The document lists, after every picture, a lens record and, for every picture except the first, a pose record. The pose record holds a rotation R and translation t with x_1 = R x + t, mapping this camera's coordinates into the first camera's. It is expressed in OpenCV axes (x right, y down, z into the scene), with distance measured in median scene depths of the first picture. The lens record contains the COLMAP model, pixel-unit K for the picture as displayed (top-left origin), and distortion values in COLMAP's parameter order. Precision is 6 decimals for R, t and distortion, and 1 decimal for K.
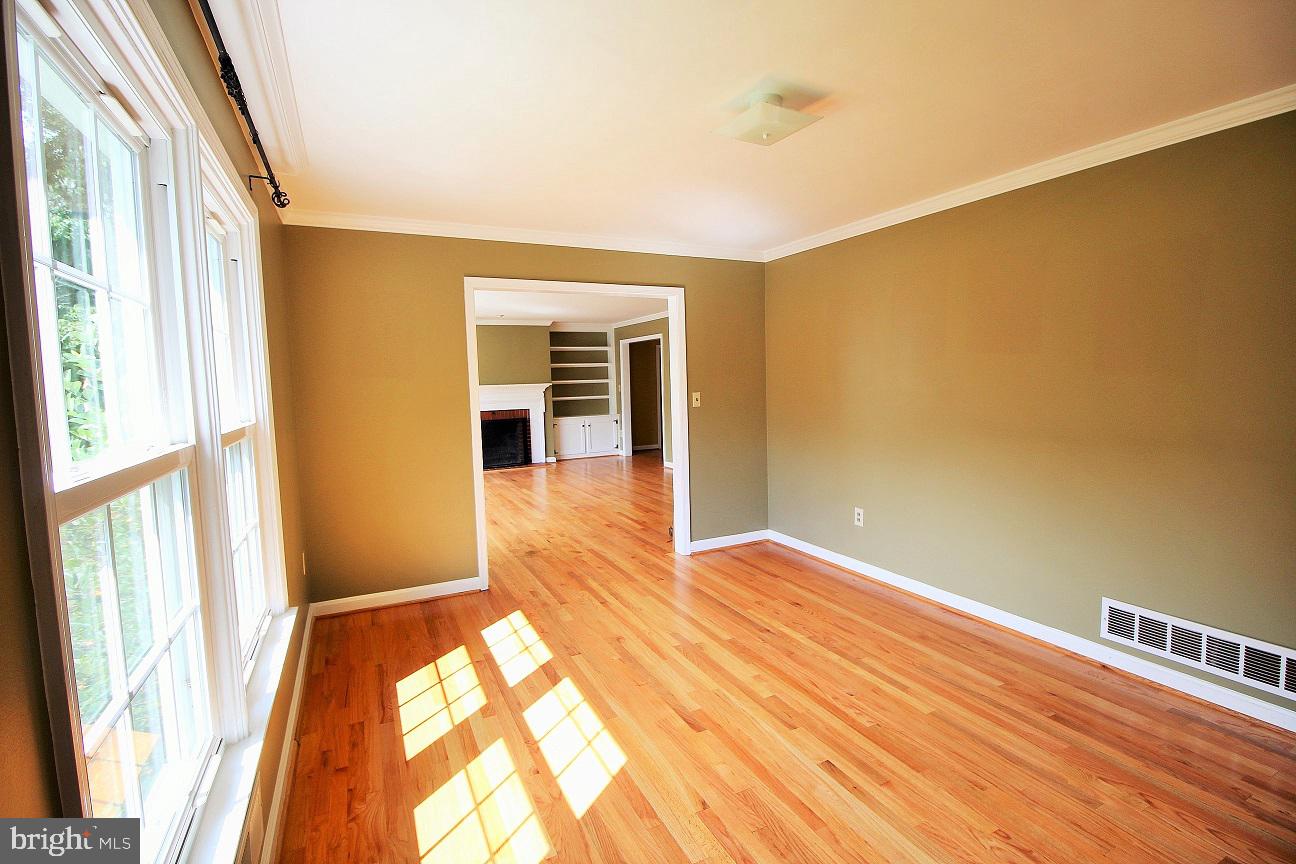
lens RADIAL K [[603.9, 0, 642.1], [0, 603.9, 428.8], [0, 0, 1]] dist [-0.001680, -0.011438]
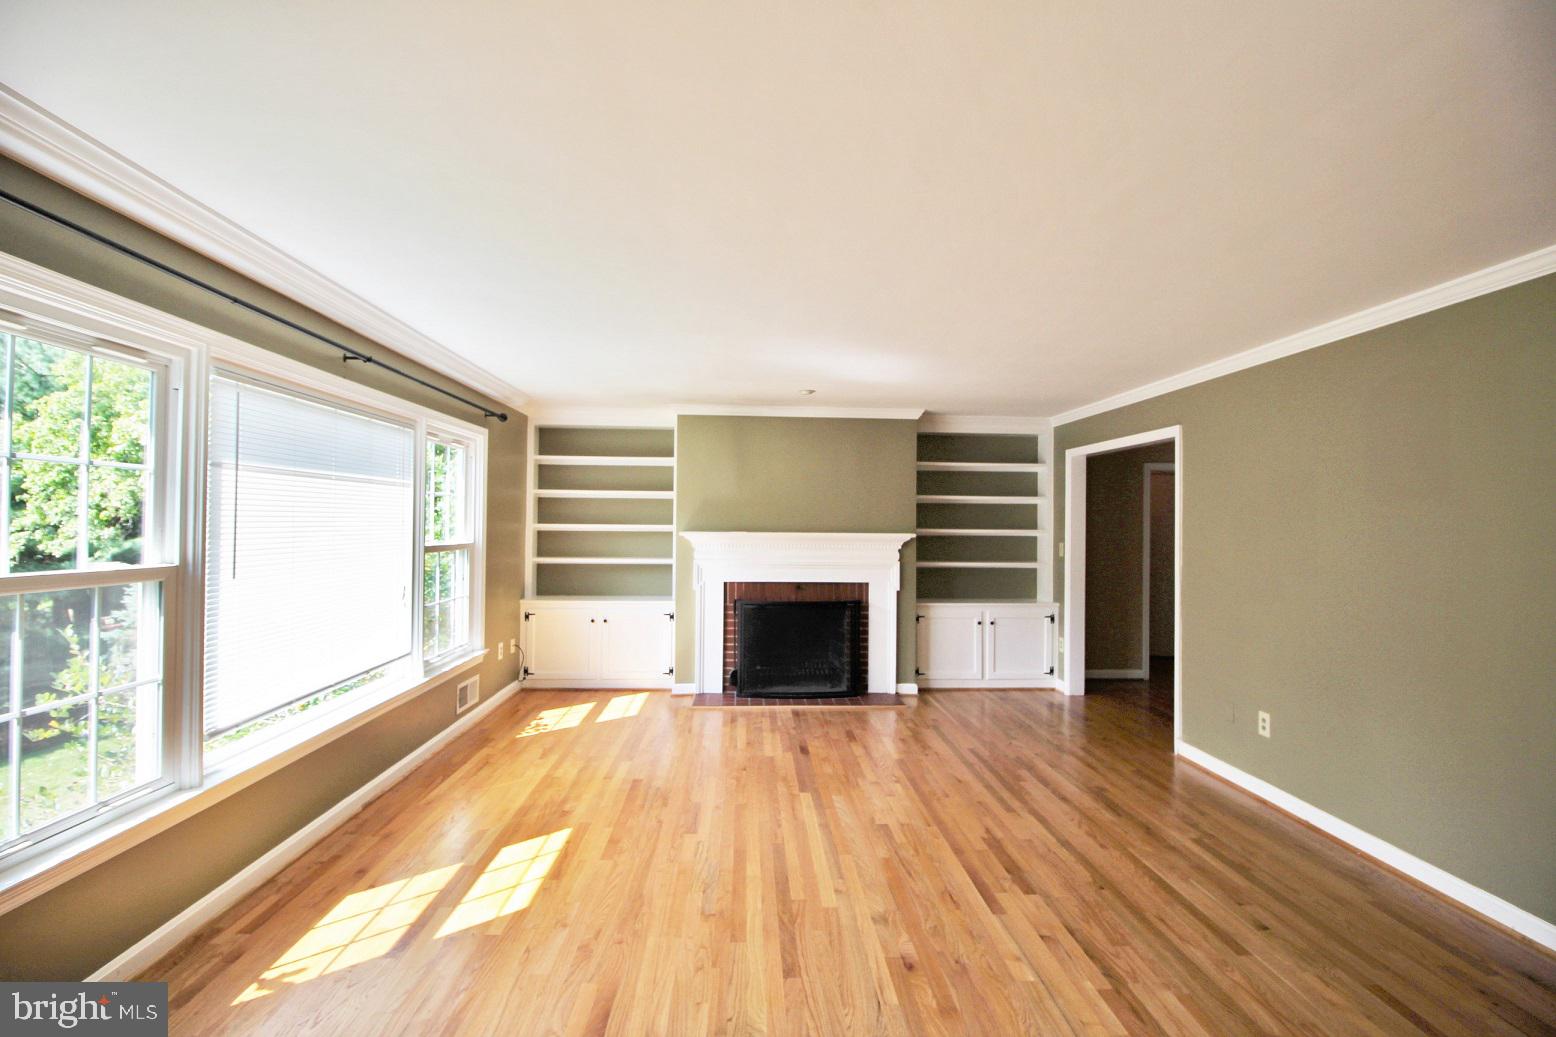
lens RADIAL K [[725.1, 0, 772.2], [0, 725.1, 508.5], [0, 0, 1]] dist [-0.001680, -0.011438]
pose [[0.917157, 0.028422, -0.397512, -0.020473], [-0.065517, 0.994636, -0.080047, -0.039523], [0.393105, 0.099459, 0.914099, 0.392203]]
